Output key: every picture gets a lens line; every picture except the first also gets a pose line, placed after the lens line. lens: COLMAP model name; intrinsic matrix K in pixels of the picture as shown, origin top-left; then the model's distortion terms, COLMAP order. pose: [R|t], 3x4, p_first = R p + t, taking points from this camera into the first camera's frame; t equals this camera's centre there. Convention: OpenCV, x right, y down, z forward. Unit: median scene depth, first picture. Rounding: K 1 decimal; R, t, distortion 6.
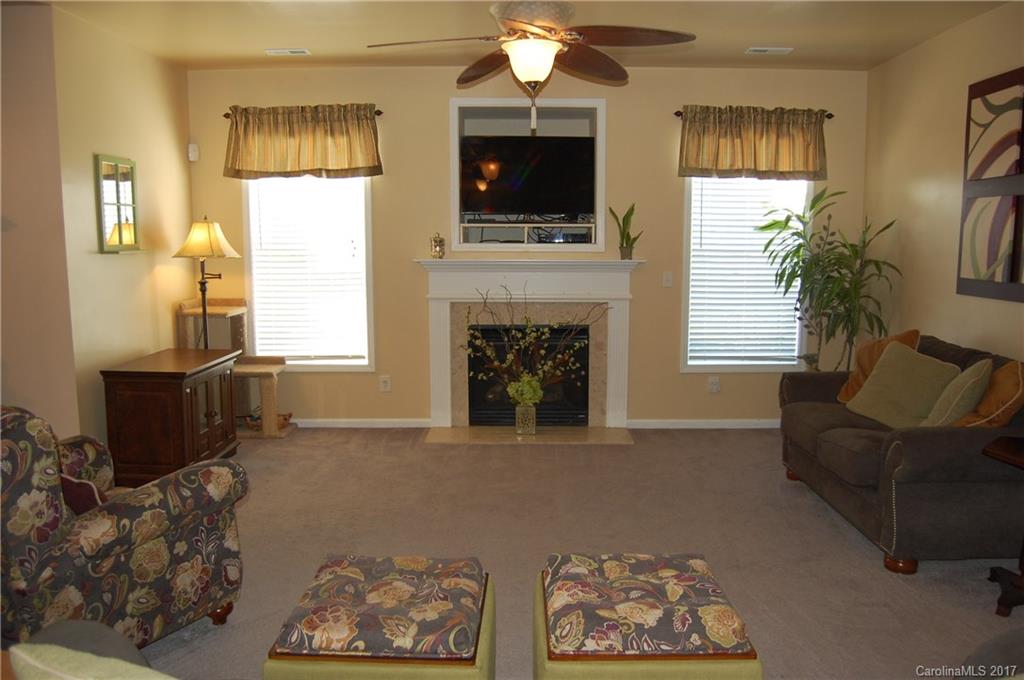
lens RADIAL K [[802.0, 0, 511.5], [0, 802.0, 338.8], [0, 0, 1]] dist [-0.072662, 0.015198]
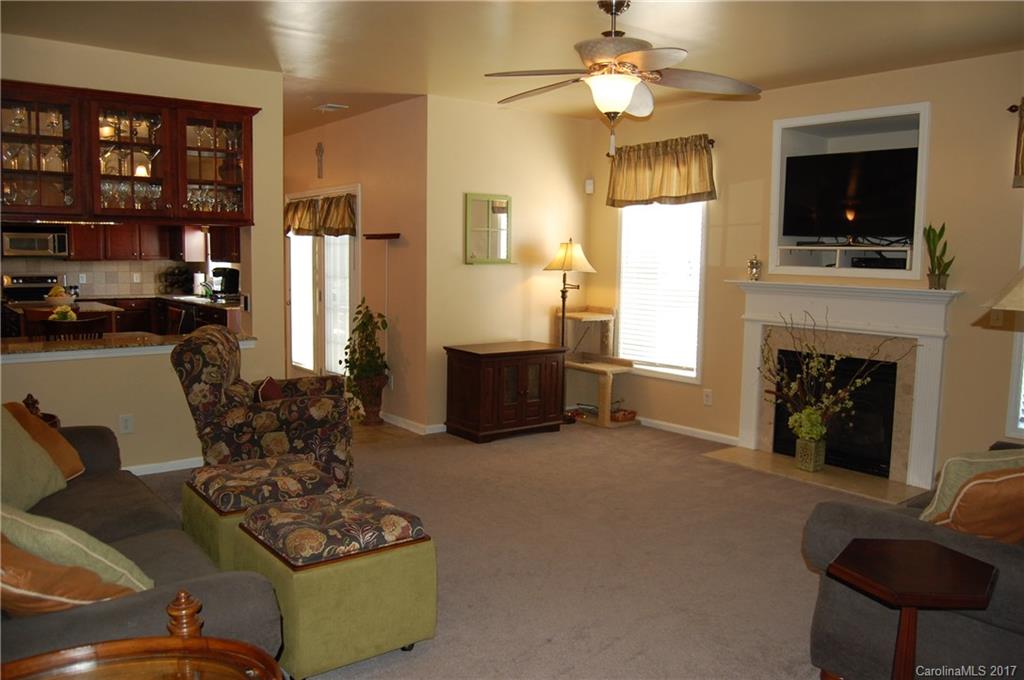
lens RADIAL K [[802.0, 0, 516.8], [0, 802.0, 338.7], [0, 0, 1]] dist [-0.072662, 0.015198]
pose [[0.630041, 0.089432, -0.771395, 0.504226], [-0.115318, 0.993108, 0.020950, -0.013952], [0.767952, 0.075757, 0.636012, 0.140127]]
